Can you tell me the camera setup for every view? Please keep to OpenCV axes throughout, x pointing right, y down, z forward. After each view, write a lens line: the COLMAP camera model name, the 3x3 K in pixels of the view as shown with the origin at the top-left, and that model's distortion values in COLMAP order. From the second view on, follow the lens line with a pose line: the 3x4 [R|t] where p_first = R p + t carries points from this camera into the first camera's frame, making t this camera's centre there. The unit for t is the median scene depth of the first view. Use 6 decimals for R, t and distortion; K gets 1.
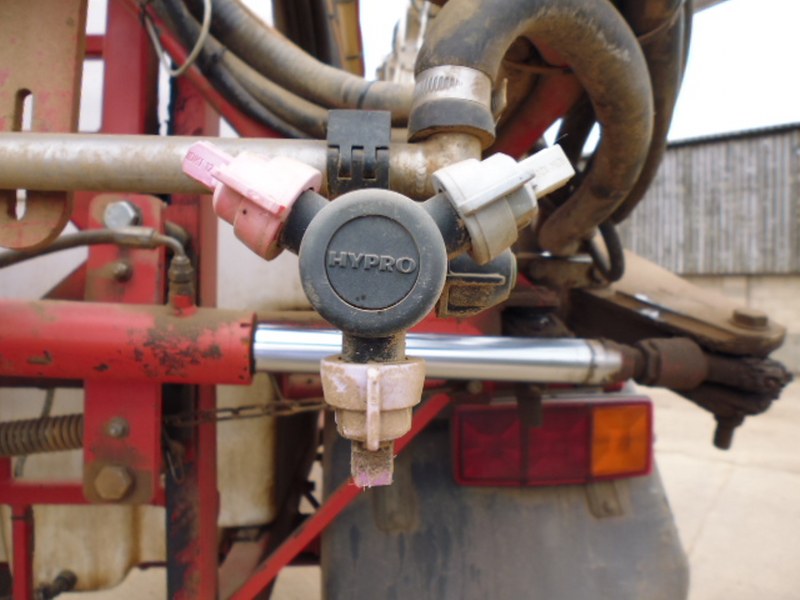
lens RADIAL K [[563.0, 0, 398.9], [0, 563.0, 297.2], [0, 0, 1]] dist [-0.012561, -0.002415]
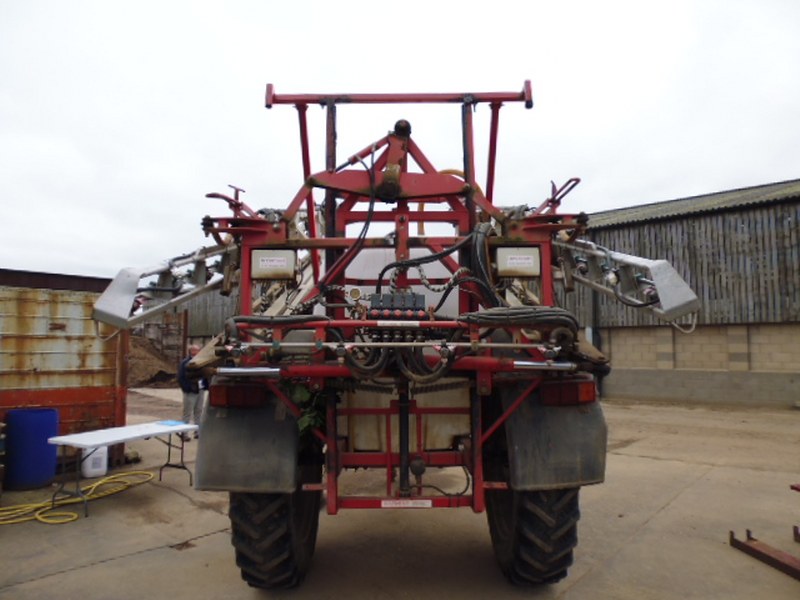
lens RADIAL K [[563.0, 0, 402.1], [0, 563.0, 302.4], [0, 0, 1]] dist [-0.012561, -0.002415]
pose [[0.998635, -0.022180, -0.047284, -0.051309], [0.018309, 0.996563, -0.080784, -0.004675], [0.048913, 0.079808, 0.995609, -0.227405]]
